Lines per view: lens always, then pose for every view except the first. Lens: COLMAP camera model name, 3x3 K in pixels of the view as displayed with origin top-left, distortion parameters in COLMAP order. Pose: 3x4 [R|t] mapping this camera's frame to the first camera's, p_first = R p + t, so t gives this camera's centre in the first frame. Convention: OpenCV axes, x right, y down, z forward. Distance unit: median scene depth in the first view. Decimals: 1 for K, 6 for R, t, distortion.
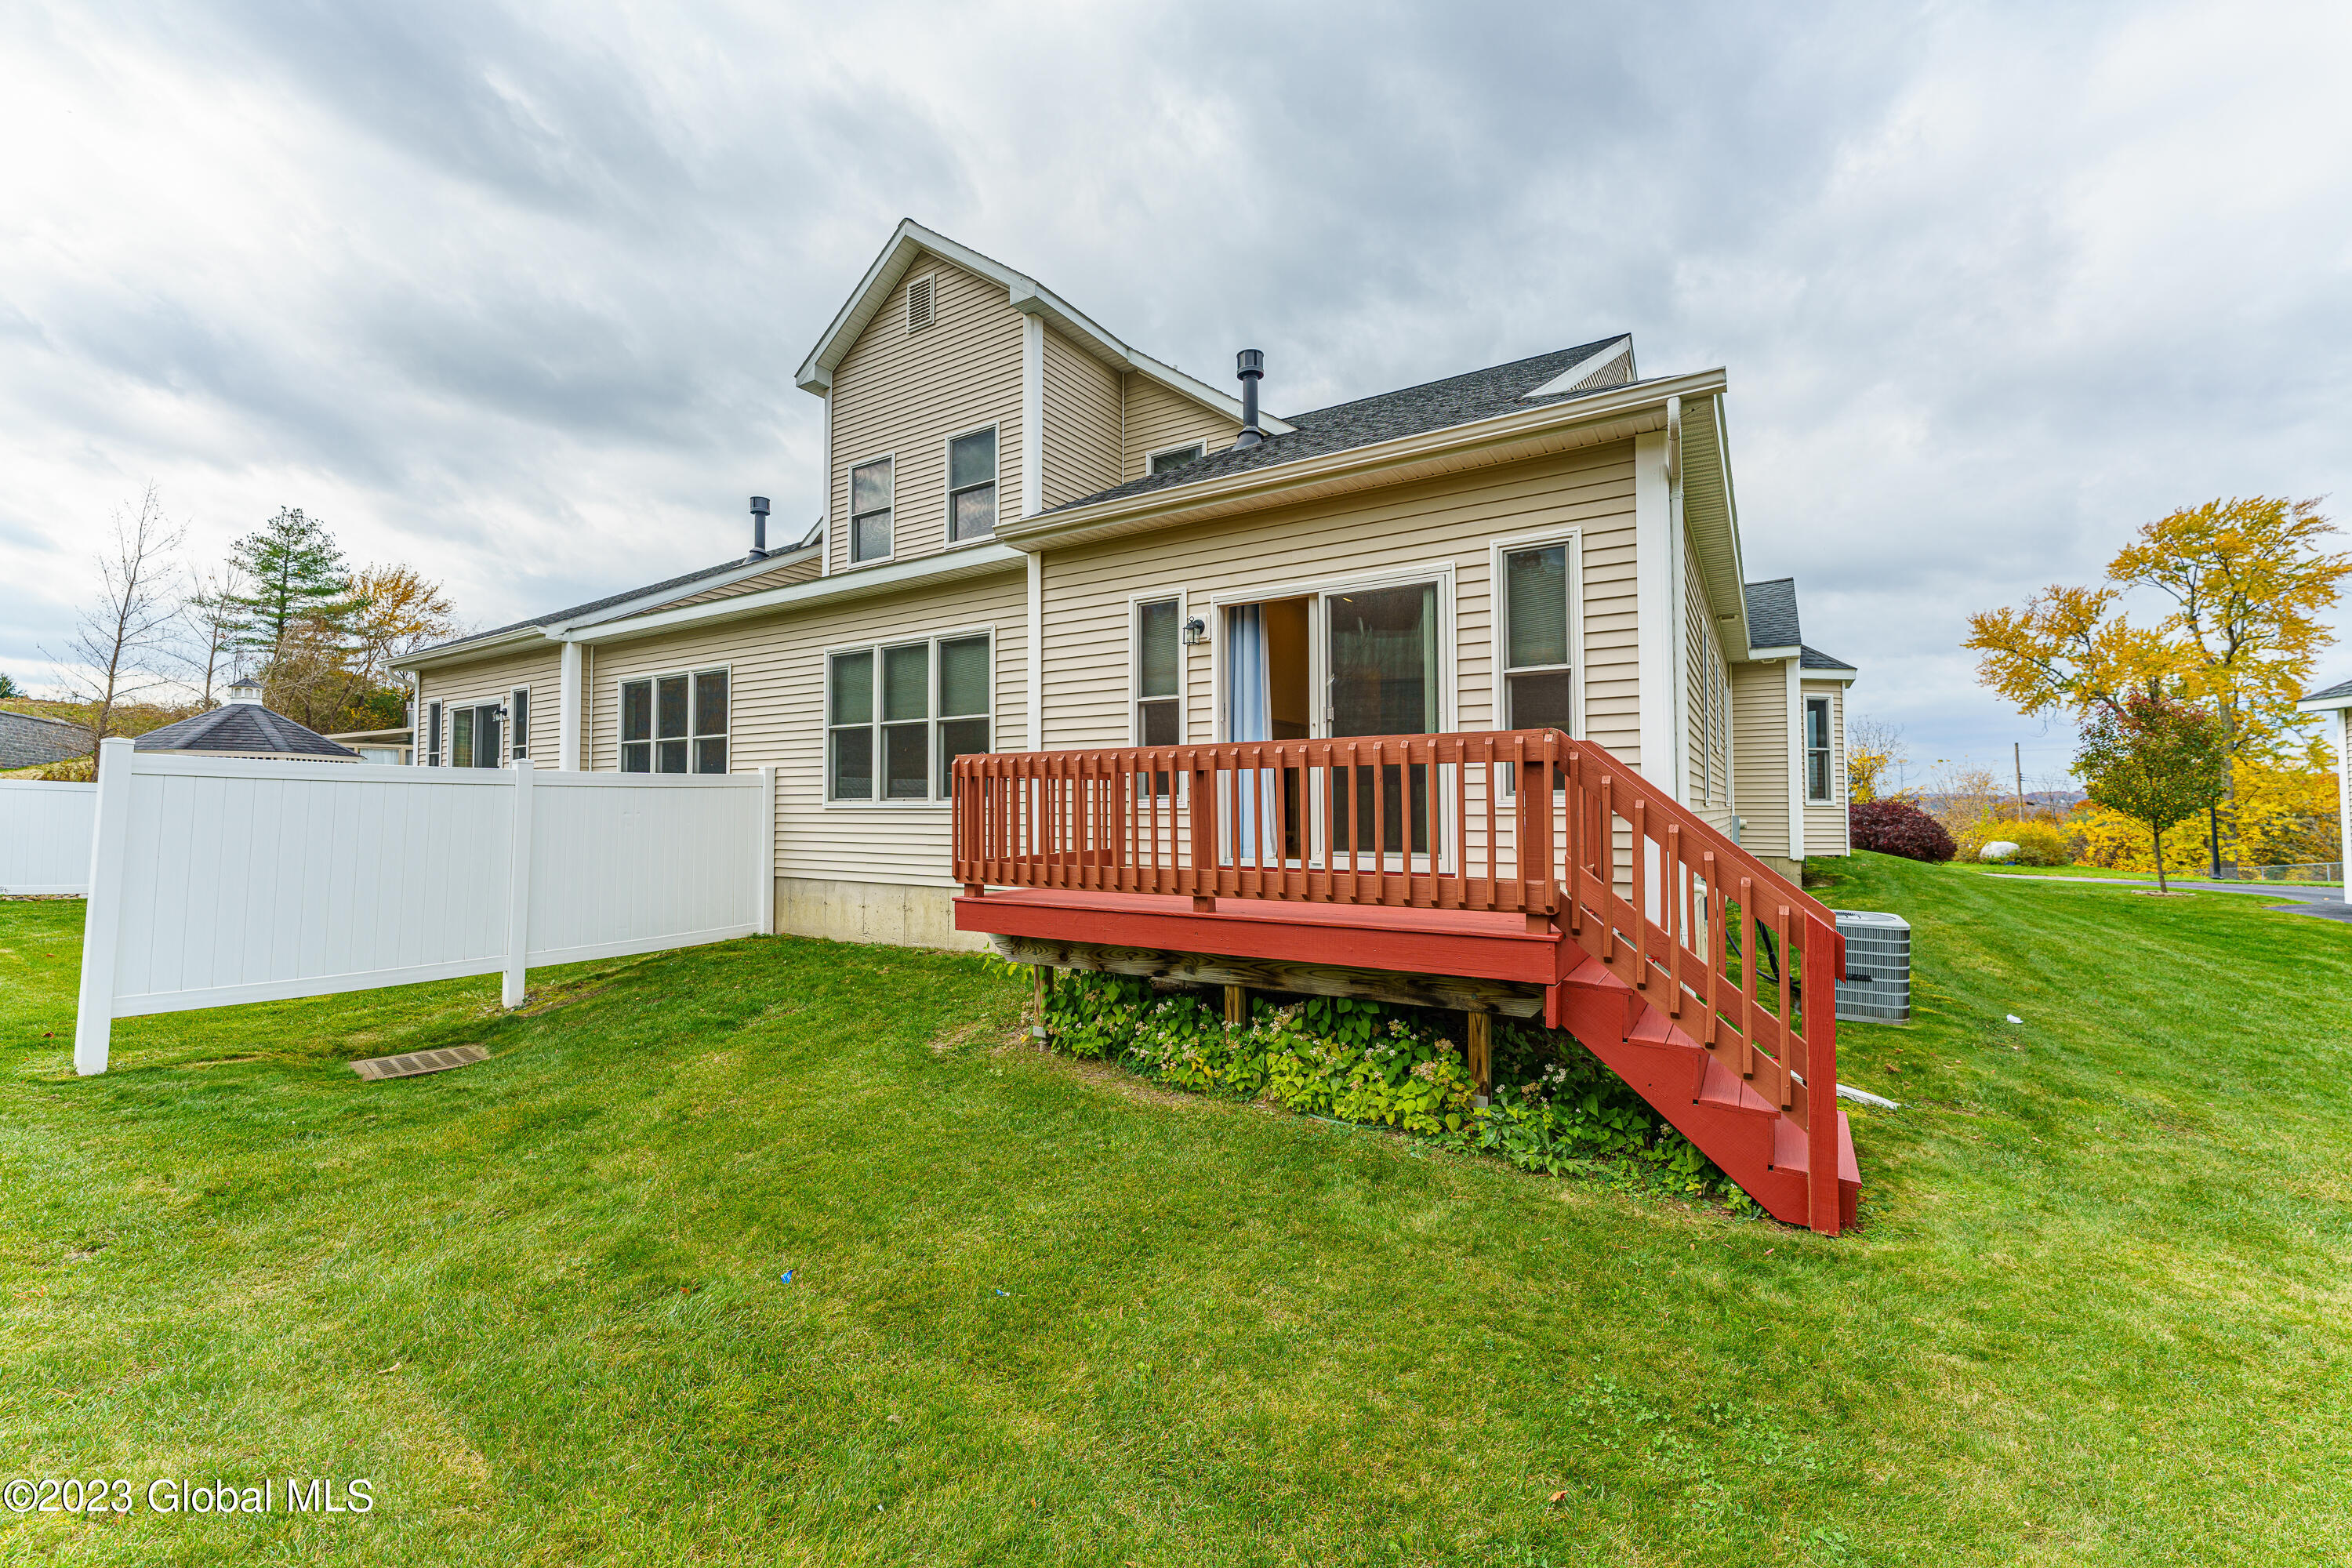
lens RADIAL K [[941.8, 0, 1176.0], [0, 941.8, 784.0], [0, 0, 1]] dist [0.003463, 0.000197]
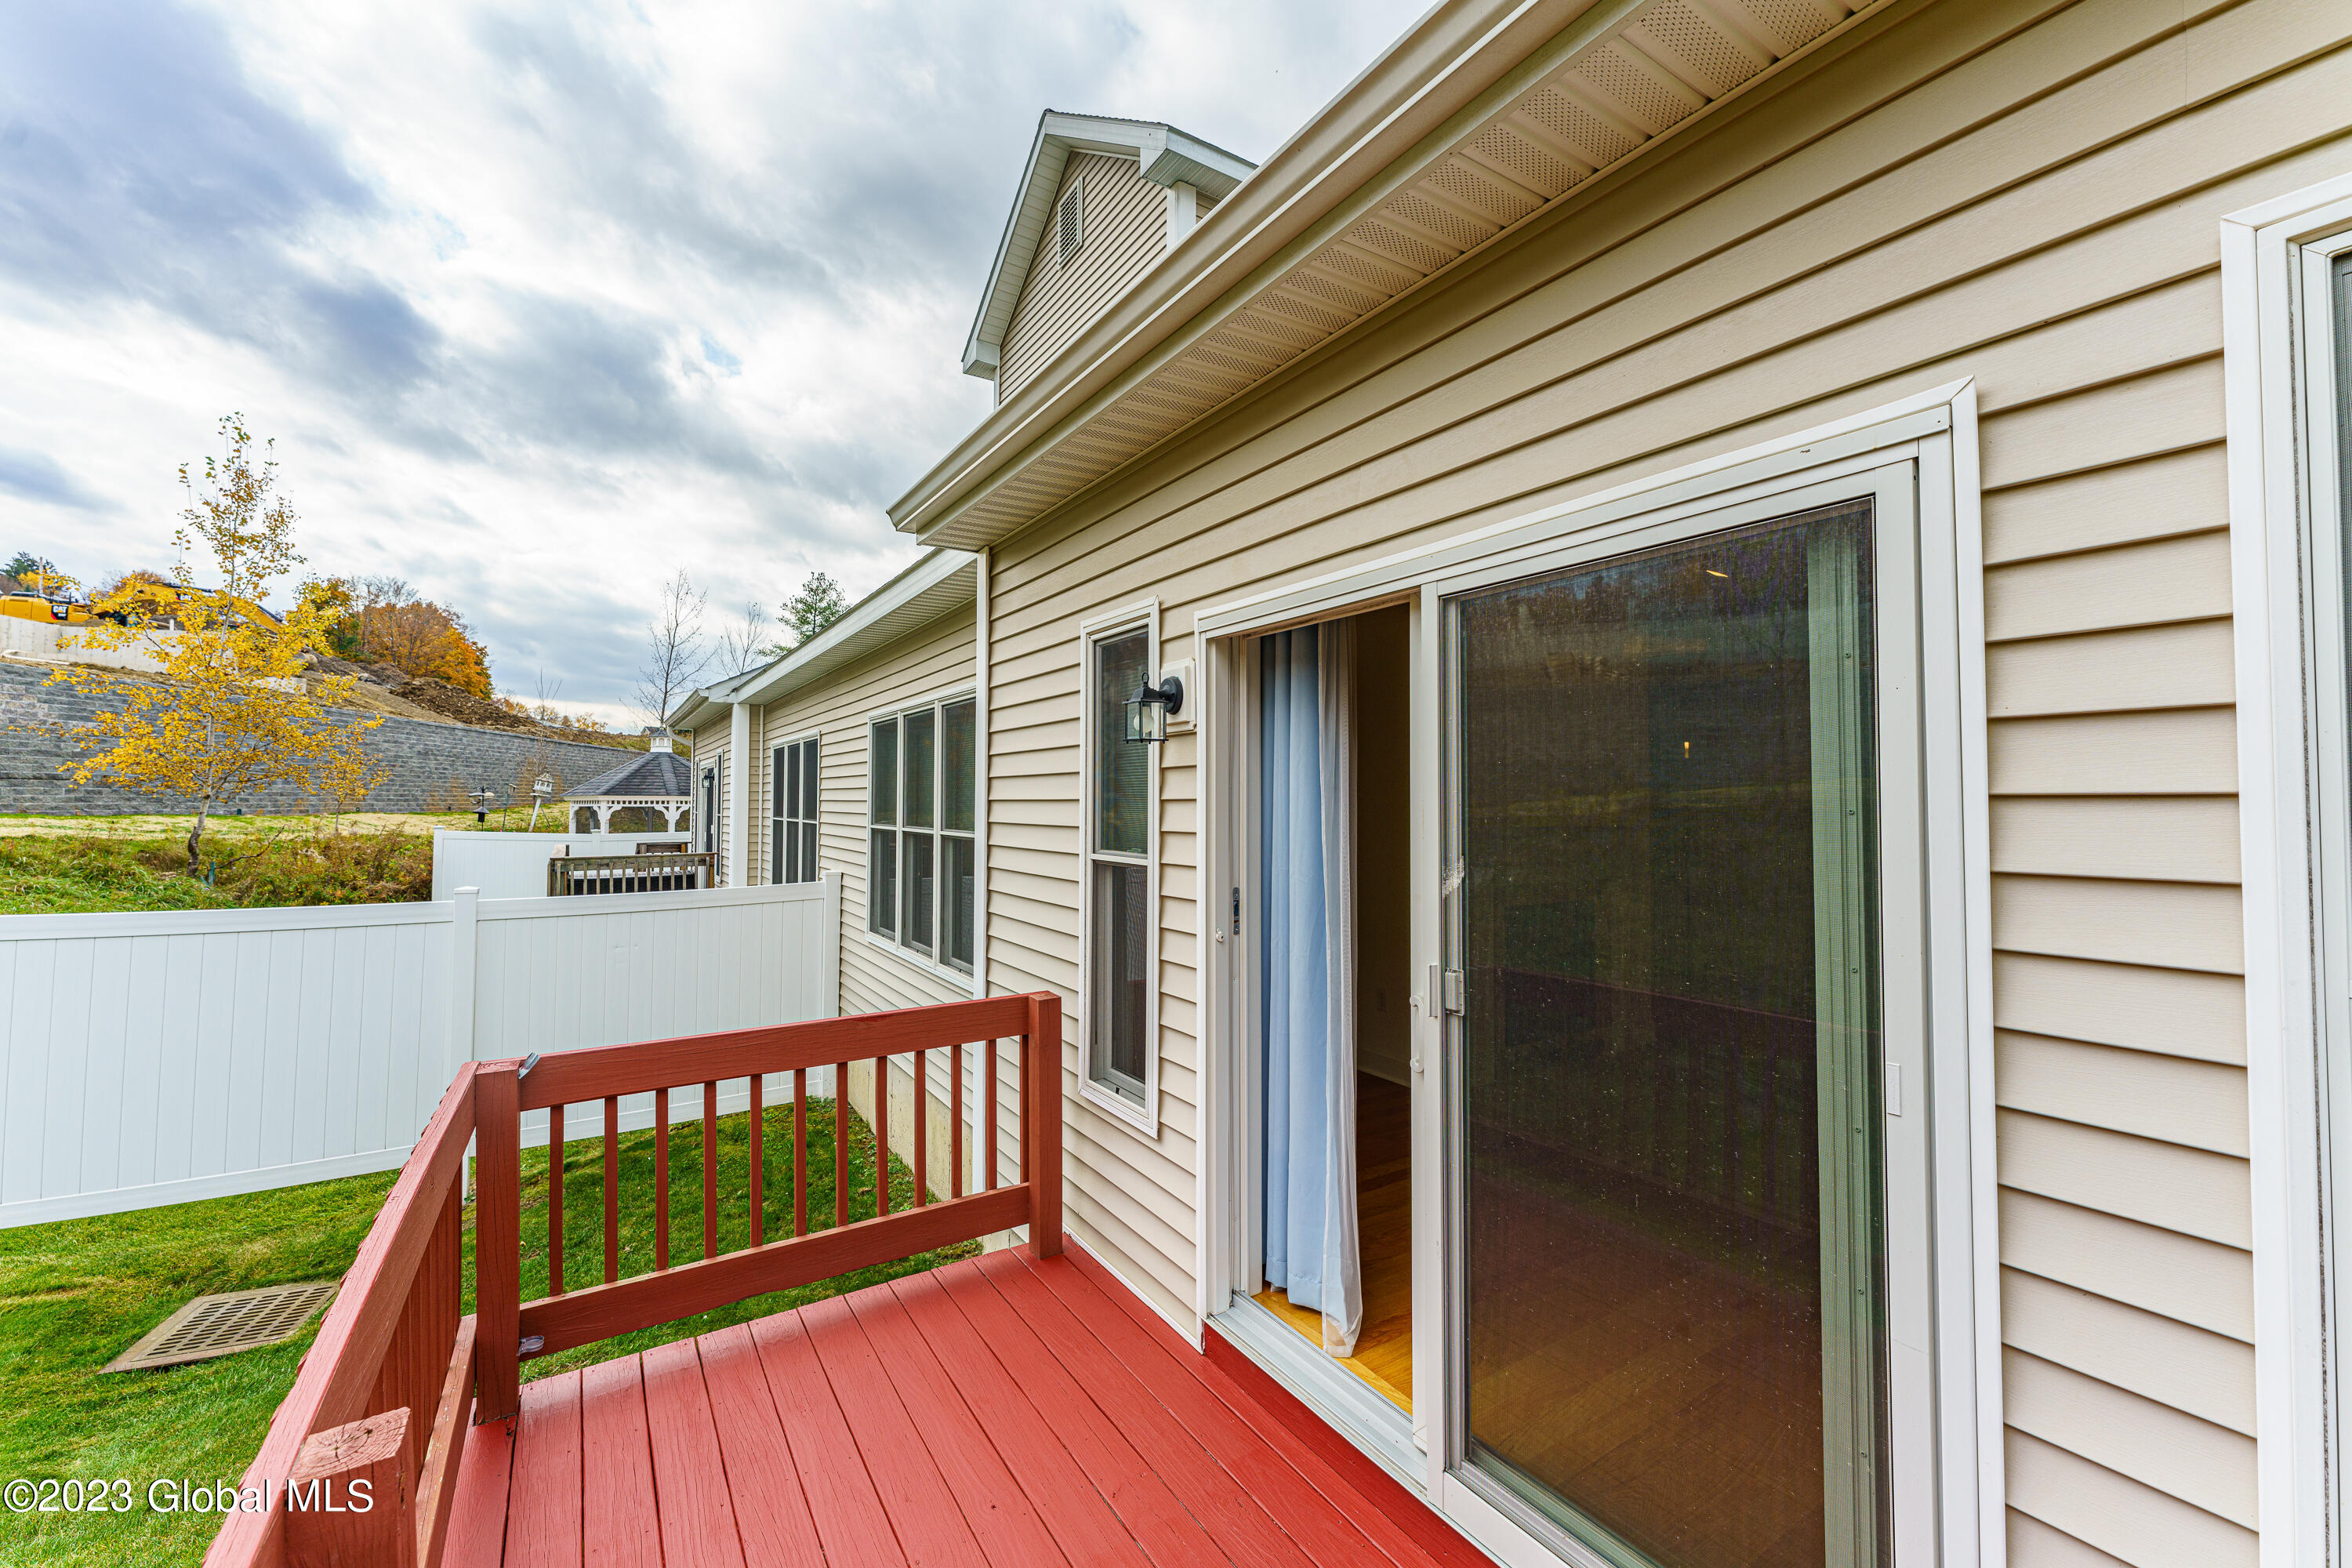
lens RADIAL K [[941.8, 0, 1176.0], [0, 941.8, 784.0], [0, 0, 1]] dist [0.003463, 0.000197]
pose [[0.907335, -0.003043, -0.420397, 0.183944], [0.004629, 0.999985, 0.002753, -0.123973], [0.420383, -0.004444, 0.907336, 0.607047]]
